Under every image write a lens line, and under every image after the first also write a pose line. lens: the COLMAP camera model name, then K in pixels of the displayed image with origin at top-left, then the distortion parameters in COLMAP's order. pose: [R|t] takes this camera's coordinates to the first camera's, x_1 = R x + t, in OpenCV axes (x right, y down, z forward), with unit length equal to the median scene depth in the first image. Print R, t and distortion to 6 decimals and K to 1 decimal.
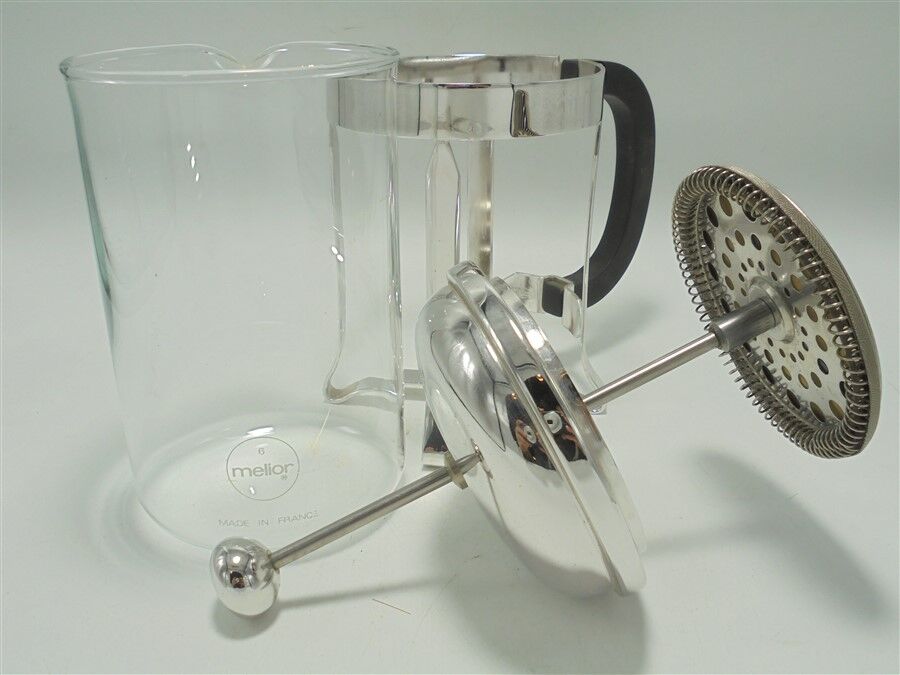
lens RADIAL K [[893.6, 0, 449.8], [0, 893.6, 339.0], [0, 0, 1]] dist [-0.105607, 0.000000]
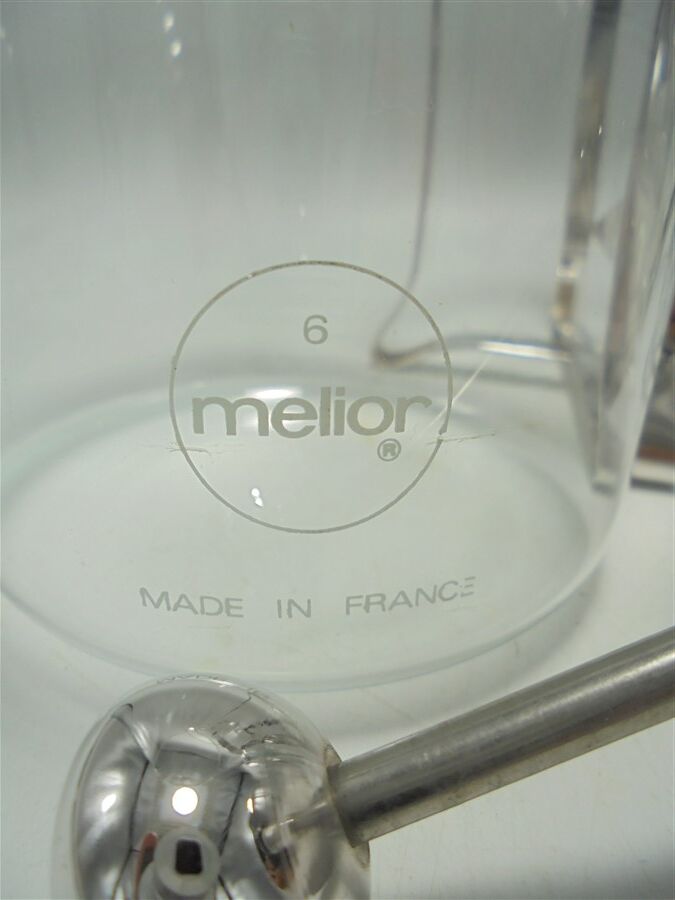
lens RADIAL K [[683.6, 0, 337.4], [0, 683.6, 447.3], [0, 0, 1]] dist [-0.004907, -0.002391]
pose [[0.995725, 0.059538, -0.070614, -0.192089], [-0.056083, 0.997176, 0.049940, 0.149487], [0.073388, -0.045766, 0.996253, 0.817762]]
